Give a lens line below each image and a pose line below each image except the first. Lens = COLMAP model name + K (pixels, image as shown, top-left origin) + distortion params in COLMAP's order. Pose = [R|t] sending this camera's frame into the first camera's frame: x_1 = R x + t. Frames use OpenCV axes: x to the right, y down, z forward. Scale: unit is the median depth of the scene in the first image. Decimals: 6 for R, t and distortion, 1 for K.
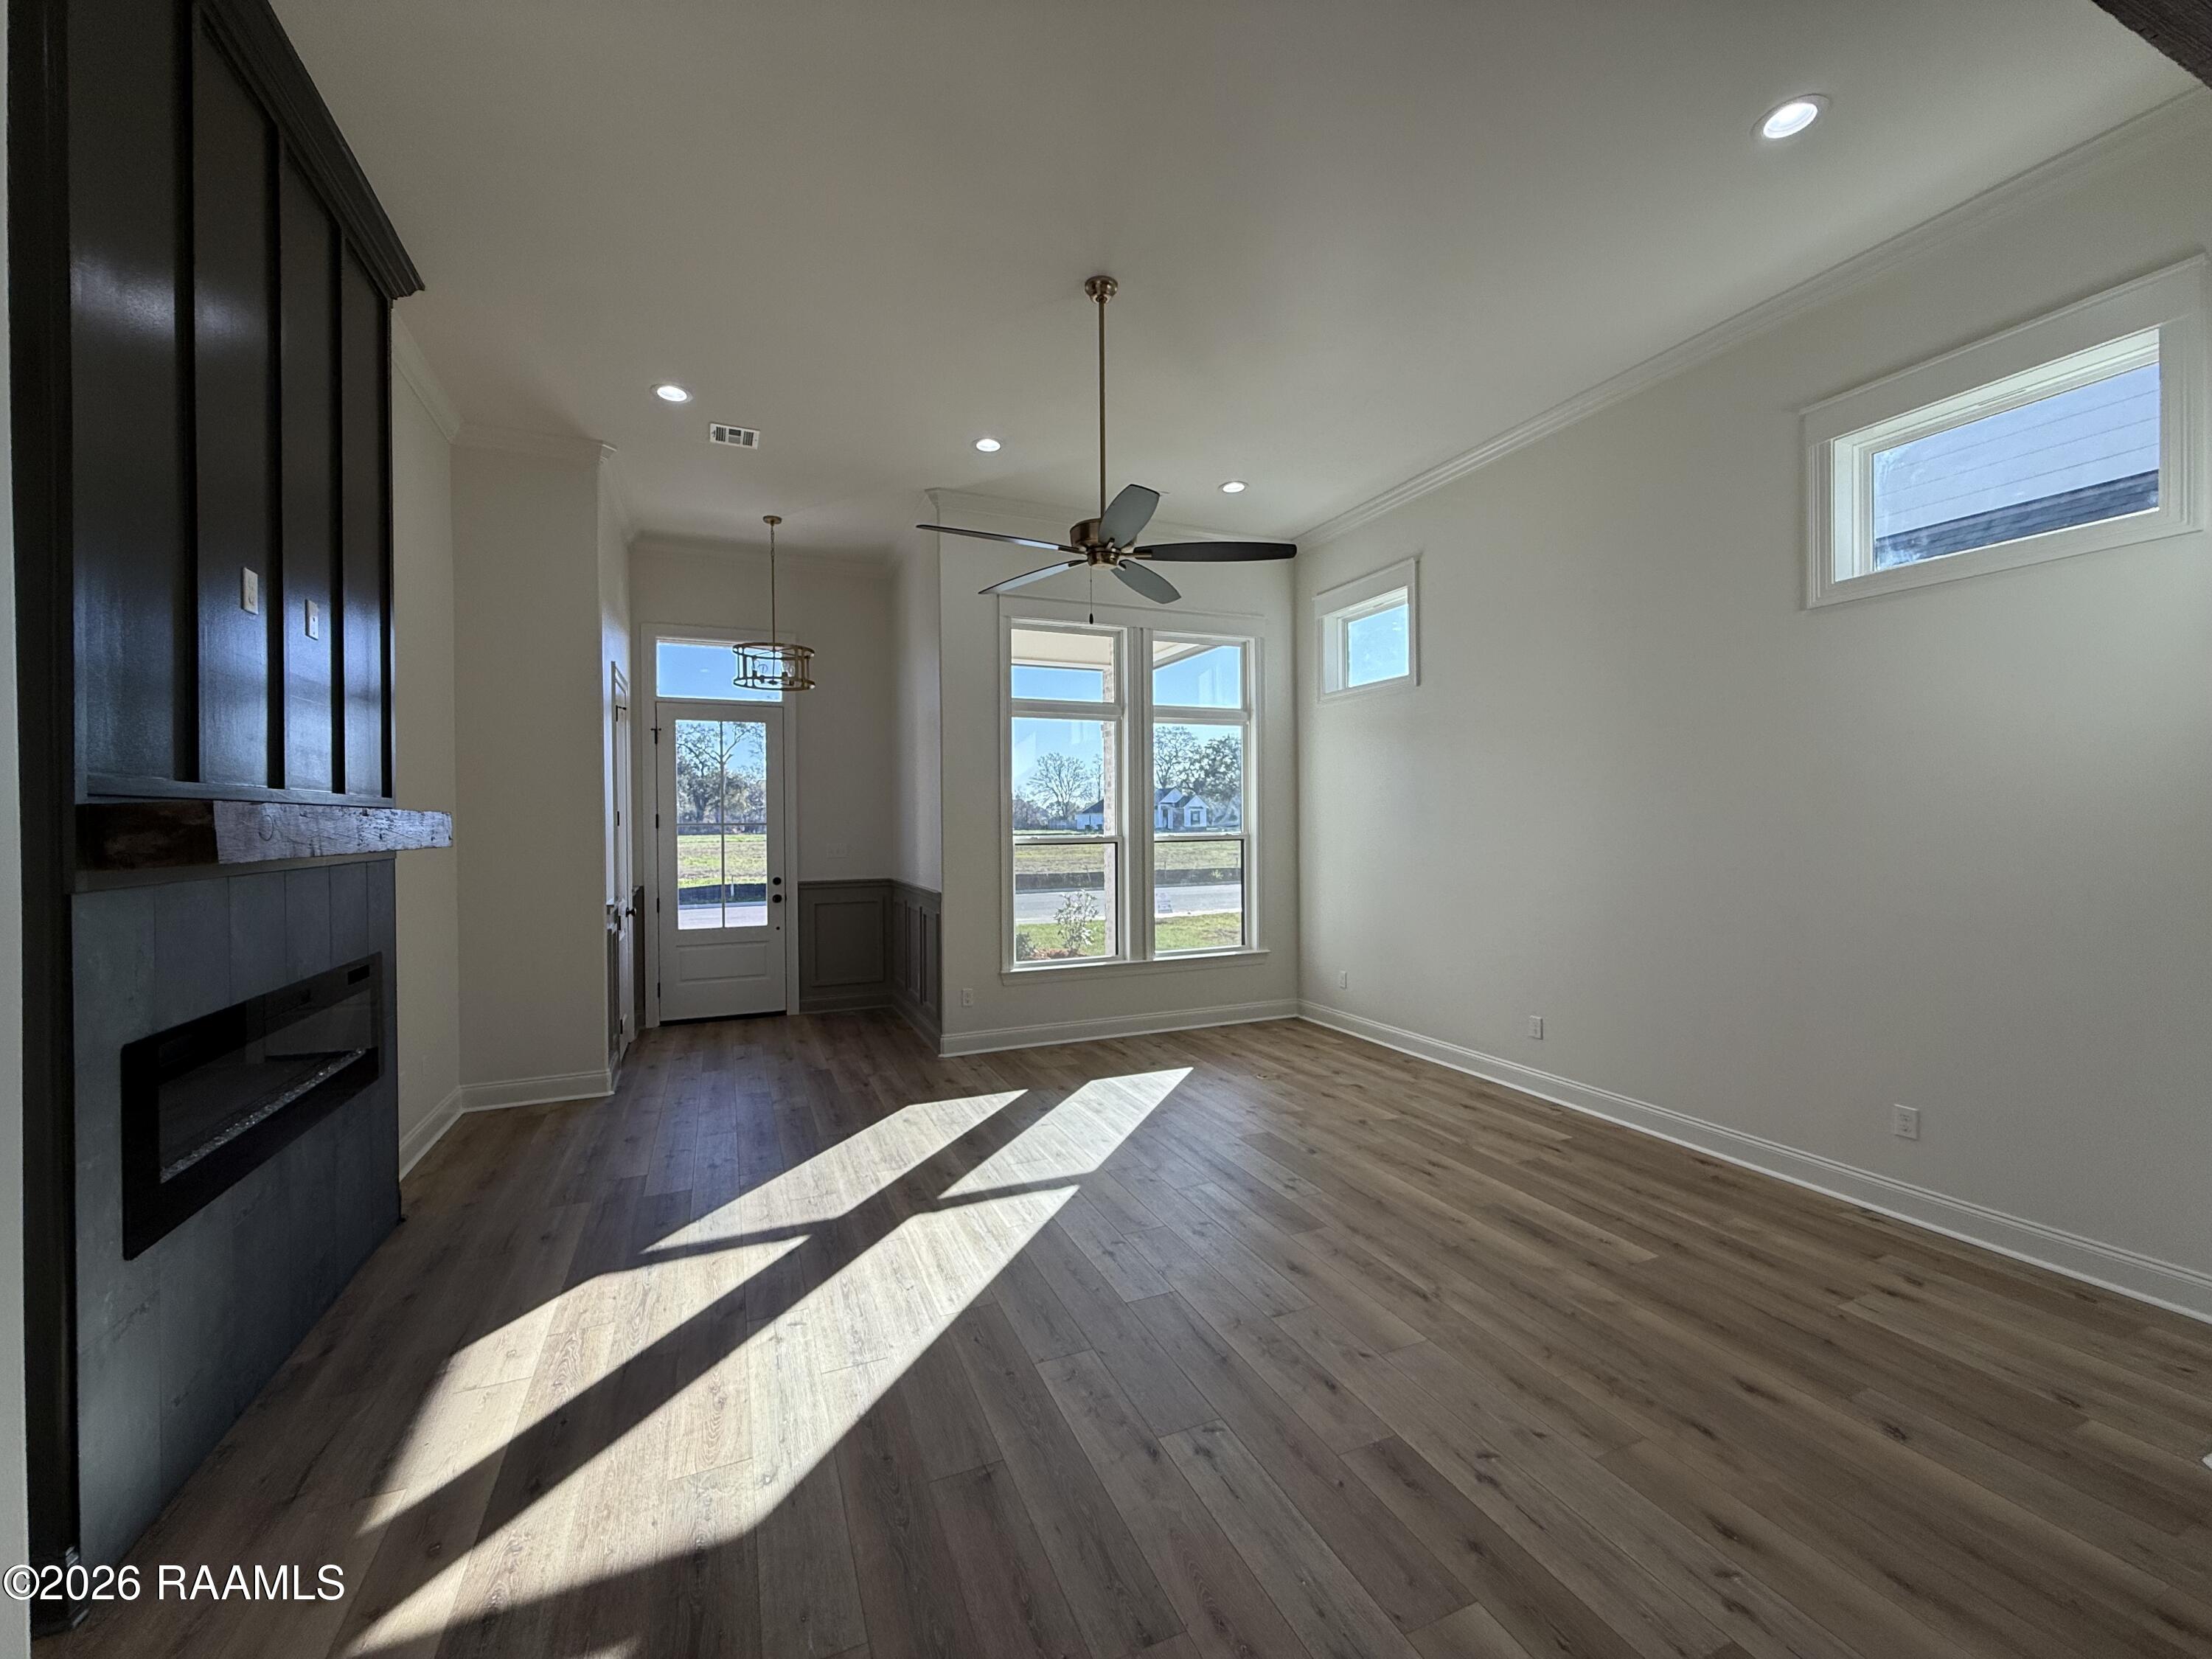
lens RADIAL K [[879.6, 0, 1099.0], [0, 879.6, 826.4], [0, 0, 1]] dist [0.000090, -0.000219]
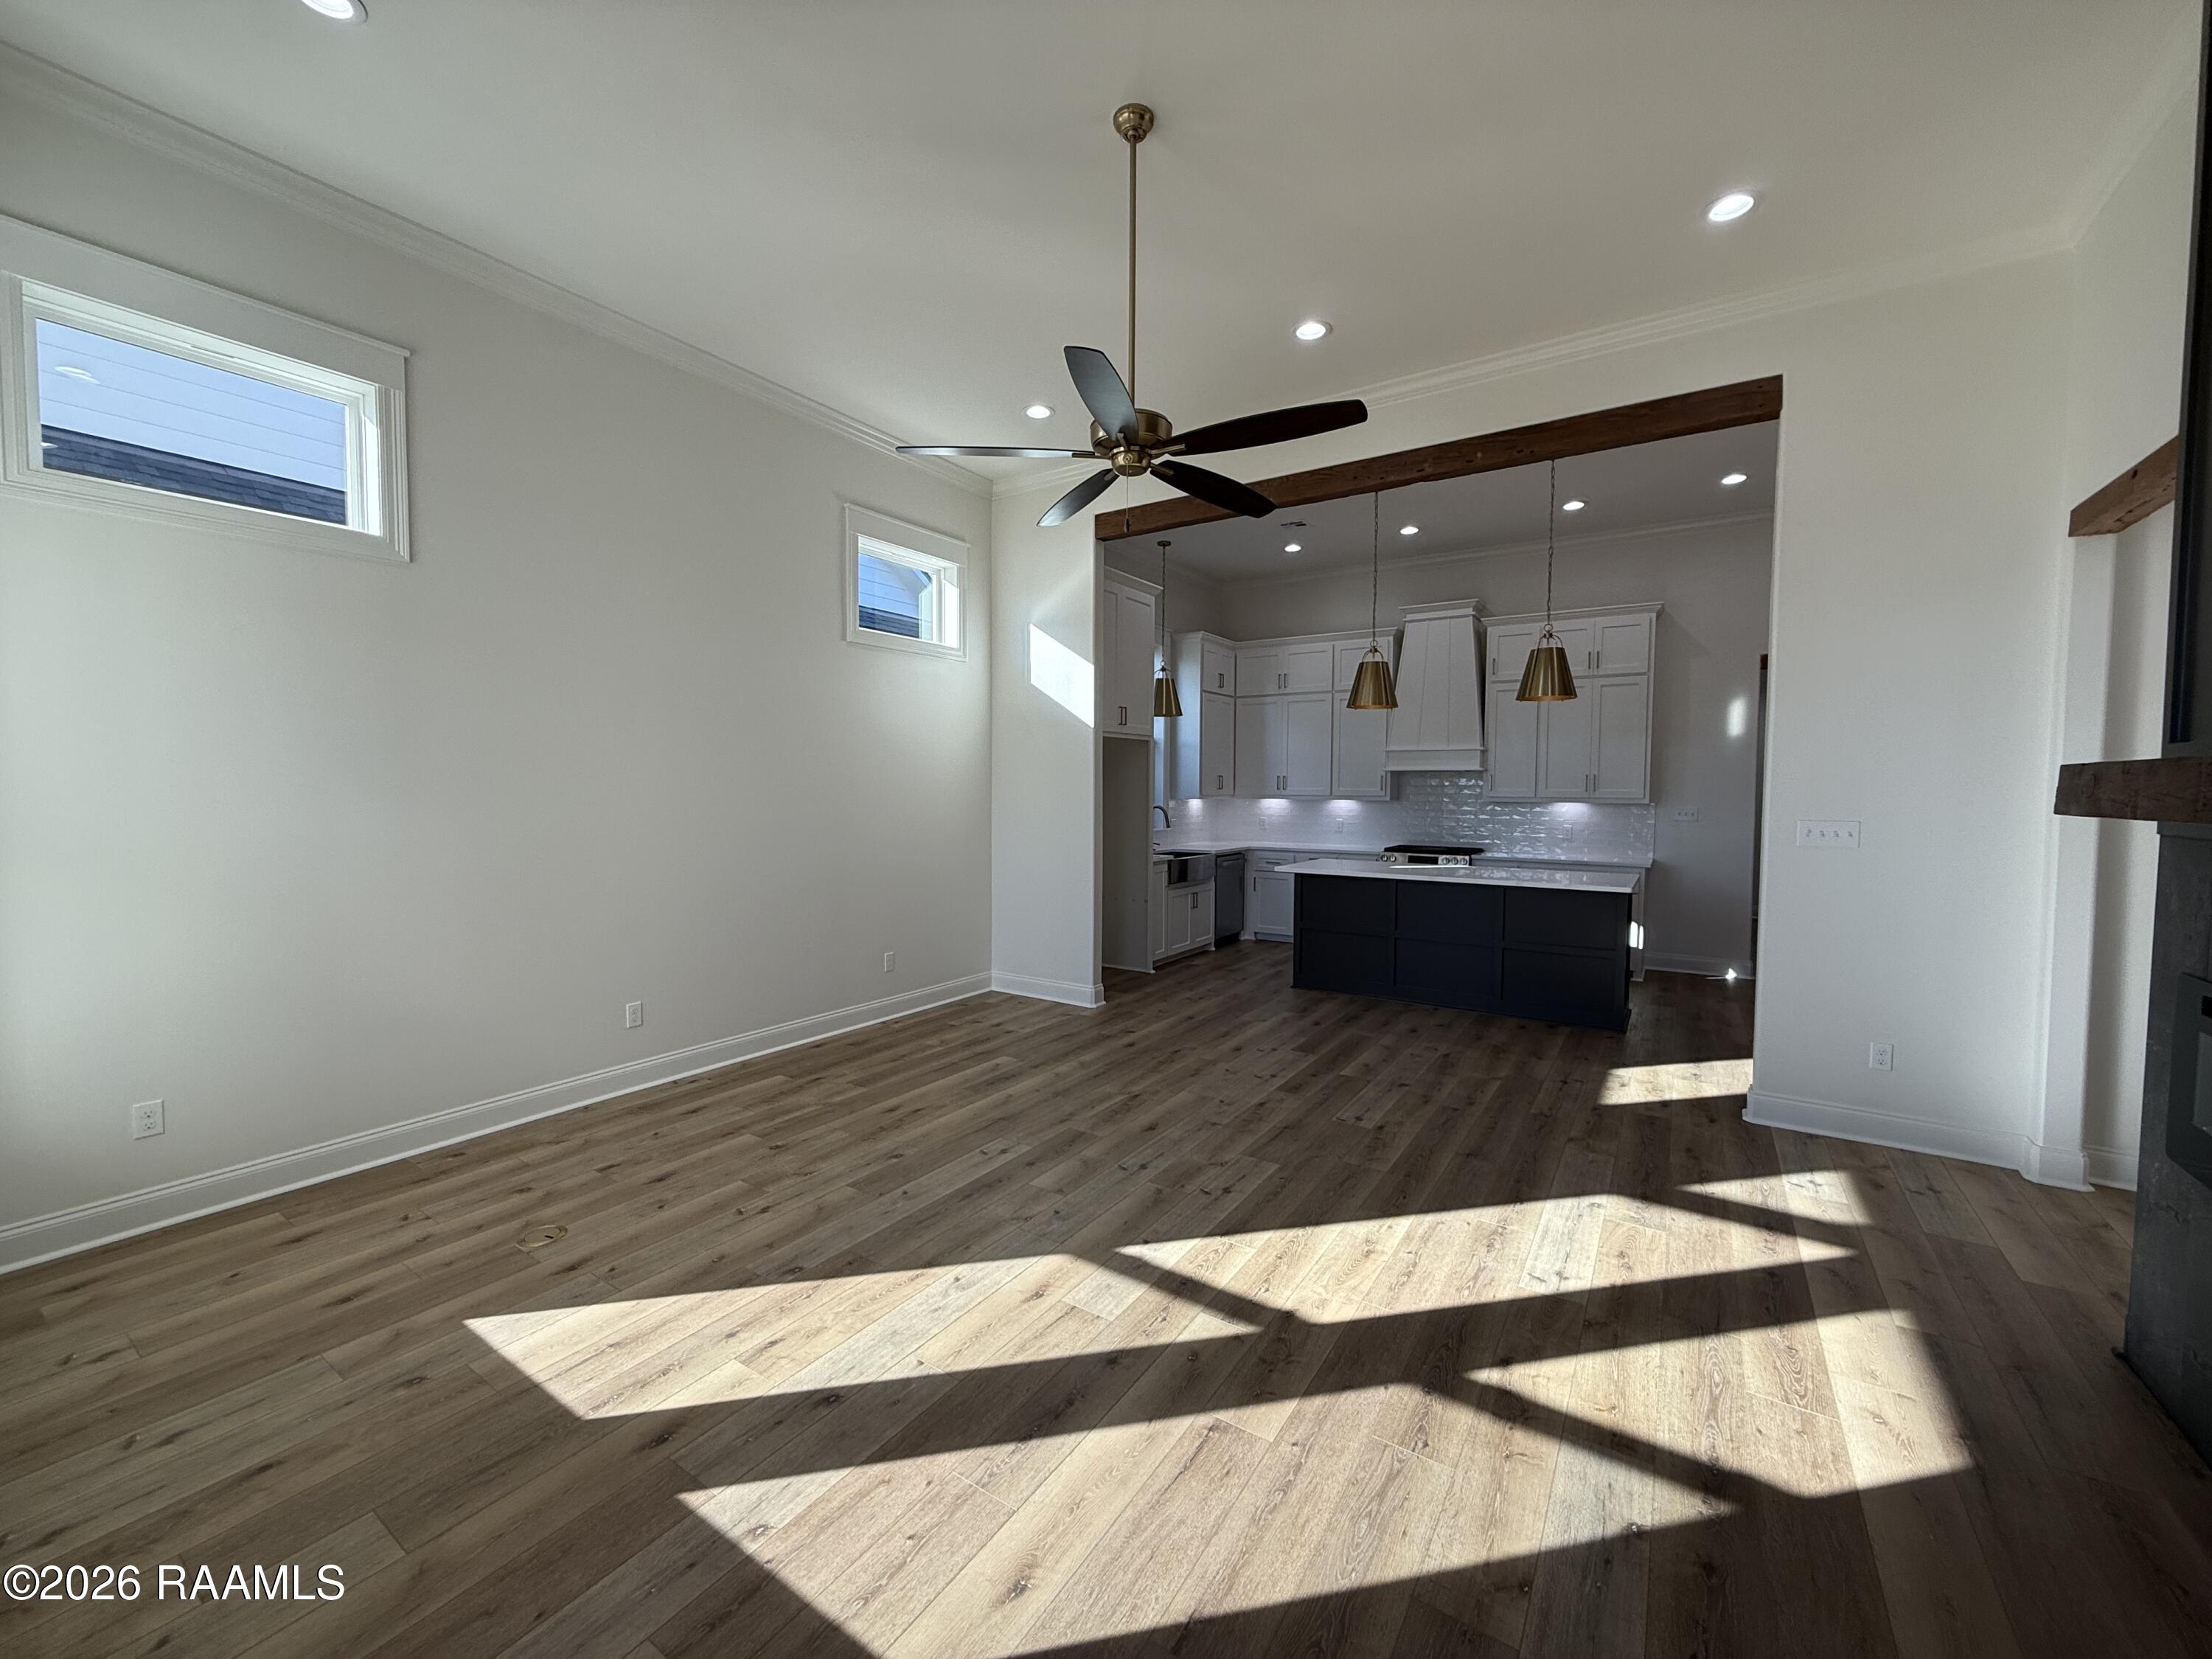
lens RADIAL K [[879.6, 0, 1099.0], [0, 879.6, 826.4], [0, 0, 1]] dist [0.000090, -0.000219]
pose [[-0.544875, -0.034611, 0.837803, -0.584830], [0.001750, 0.999099, 0.042412, 0.001498], [-0.838516, 0.024575, -0.544323, 1.275564]]
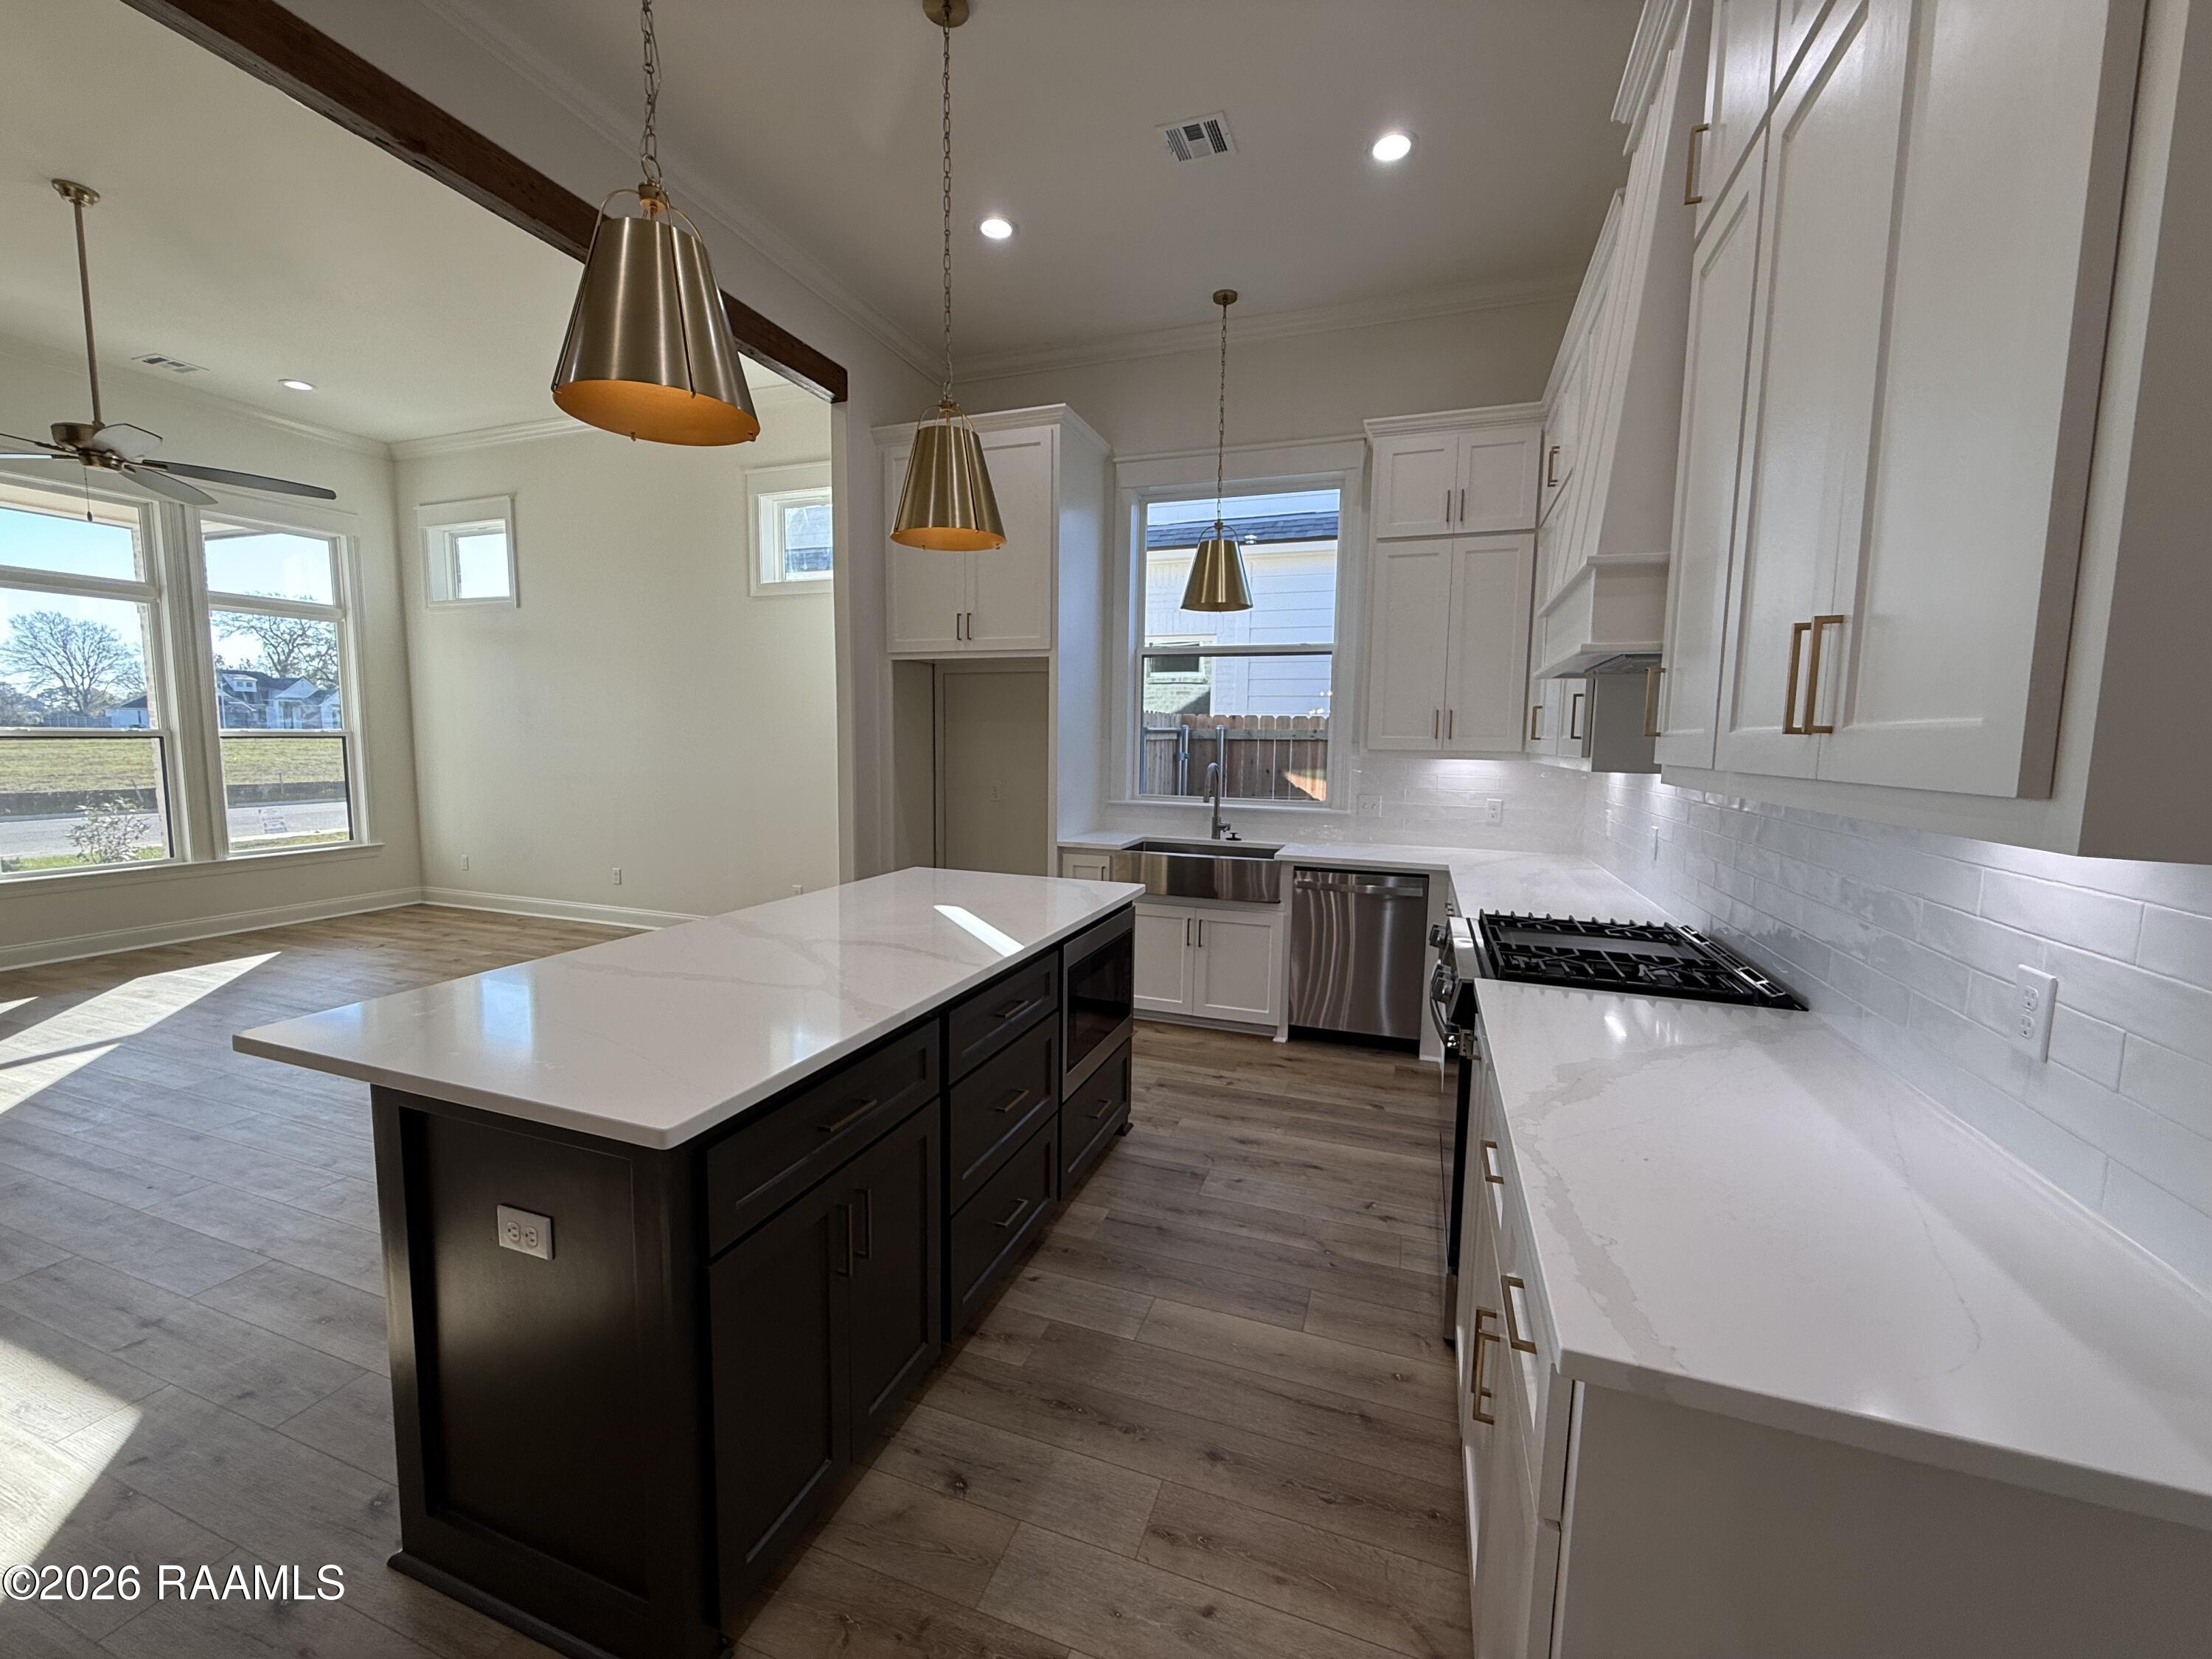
lens RADIAL K [[879.6, 0, 1099.0], [0, 879.6, 826.4], [0, 0, 1]] dist [0.000090, -0.000219]
pose [[0.685988, -0.057253, 0.725357, 0.030869], [-0.016348, 0.995435, 0.094031, 0.013250], [-0.727429, -0.076362, 0.681921, -0.552226]]
